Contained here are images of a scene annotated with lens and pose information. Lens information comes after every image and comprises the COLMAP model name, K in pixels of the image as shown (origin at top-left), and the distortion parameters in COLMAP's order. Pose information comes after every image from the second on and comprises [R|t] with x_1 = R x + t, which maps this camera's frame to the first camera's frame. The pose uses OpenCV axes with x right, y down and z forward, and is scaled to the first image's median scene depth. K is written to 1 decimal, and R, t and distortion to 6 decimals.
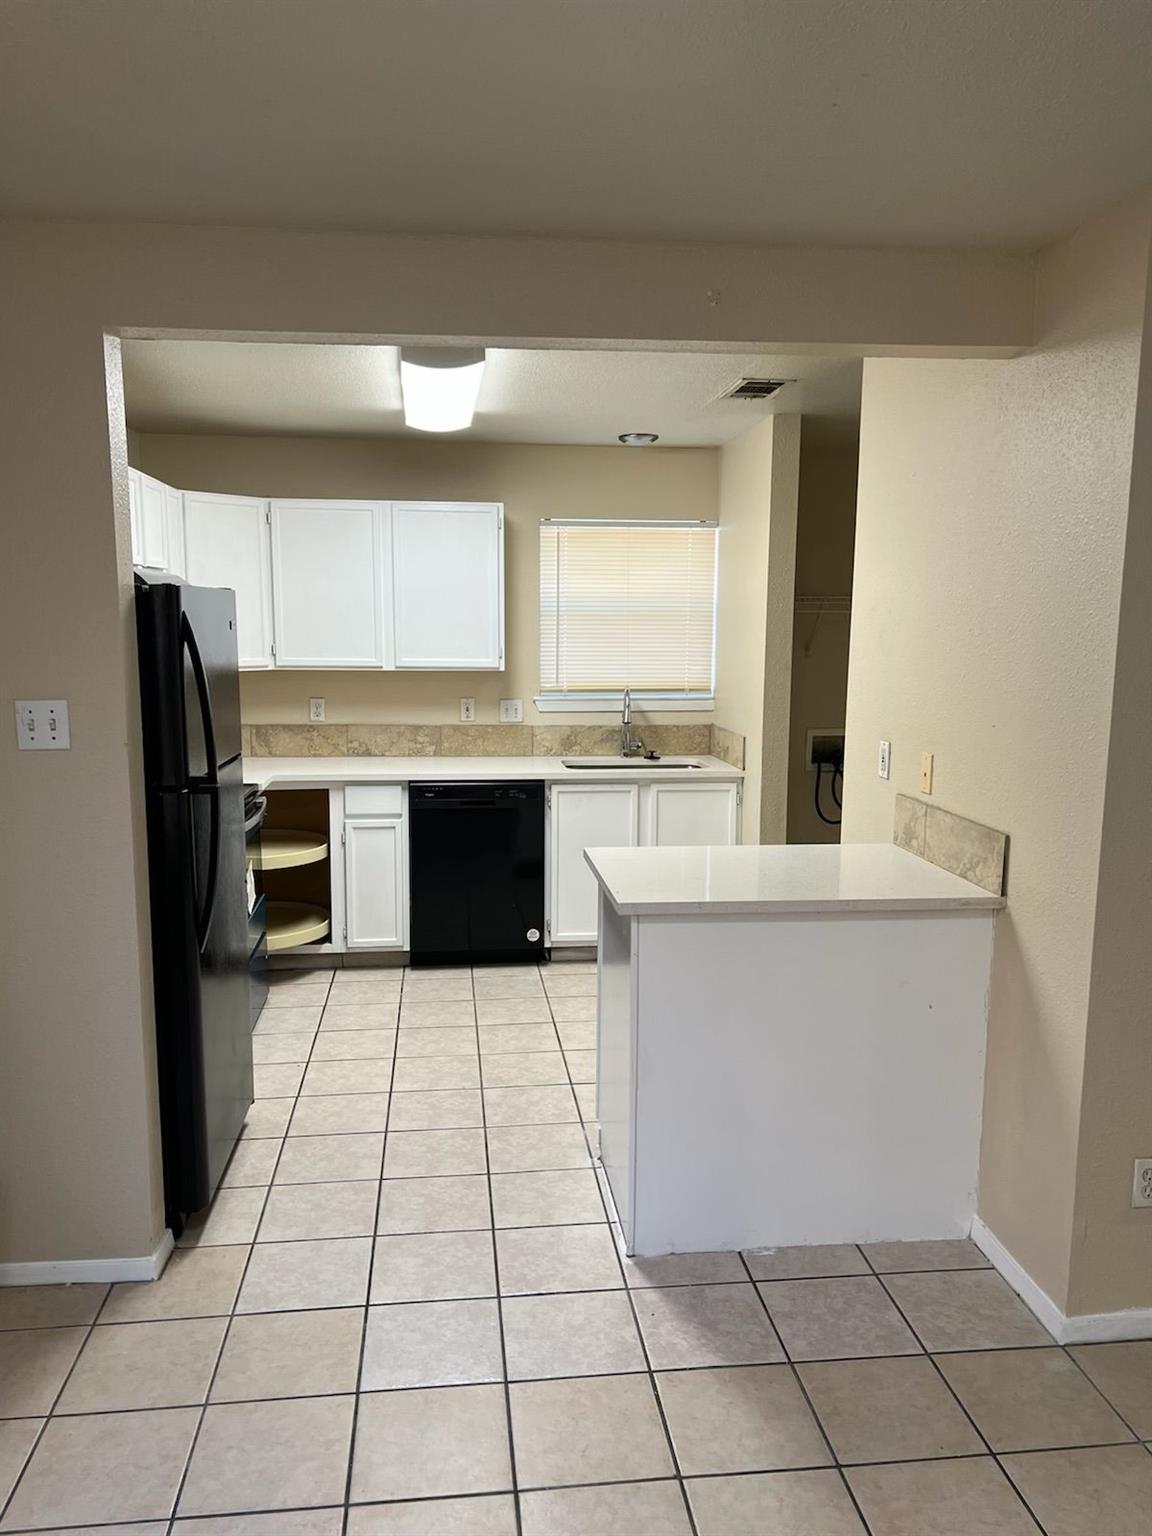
lens RADIAL K [[1161.7, 0, 576.0], [0, 1161.7, 768.0], [0, 0, 1]] dist [0.087103, -0.073051]
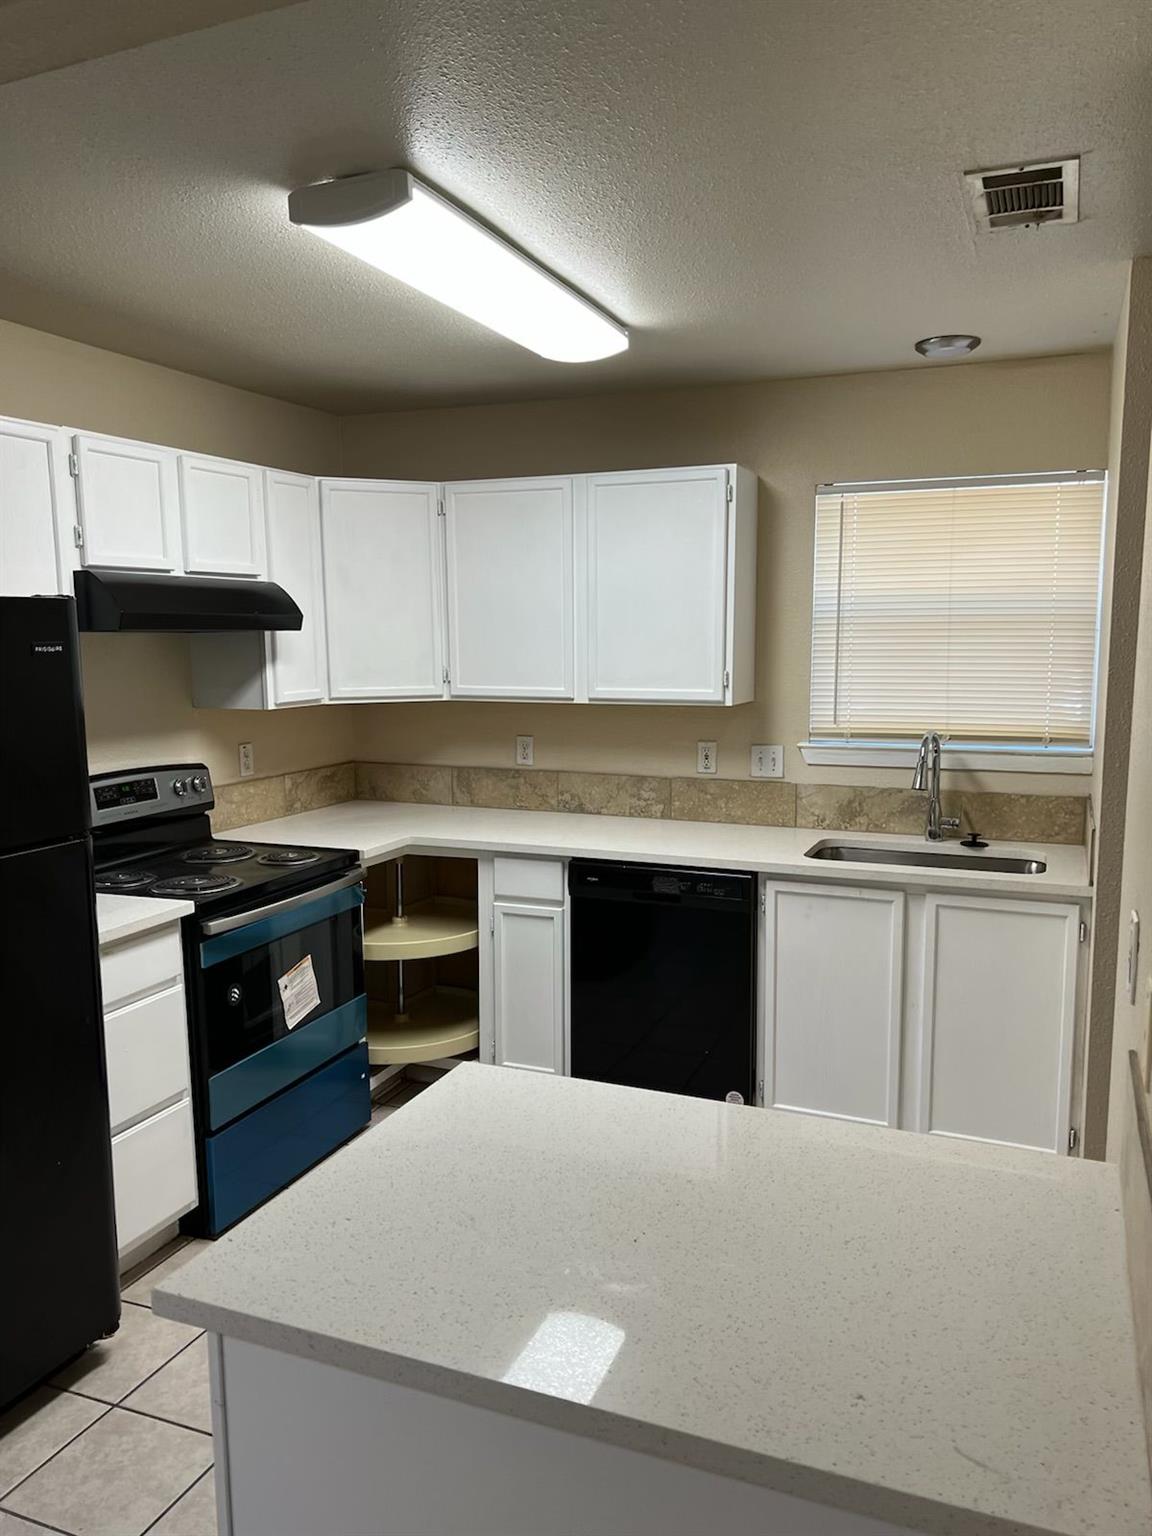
lens RADIAL K [[1136.4, 0, 576.0], [0, 1136.4, 768.0], [0, 0, 1]] dist [0.168632, -0.471904]
pose [[0.873717, 0.045846, -0.484270, 0.181614], [-0.049961, 0.998741, 0.004412, -0.043145], [0.483862, 0.020340, 0.874908, 0.343701]]
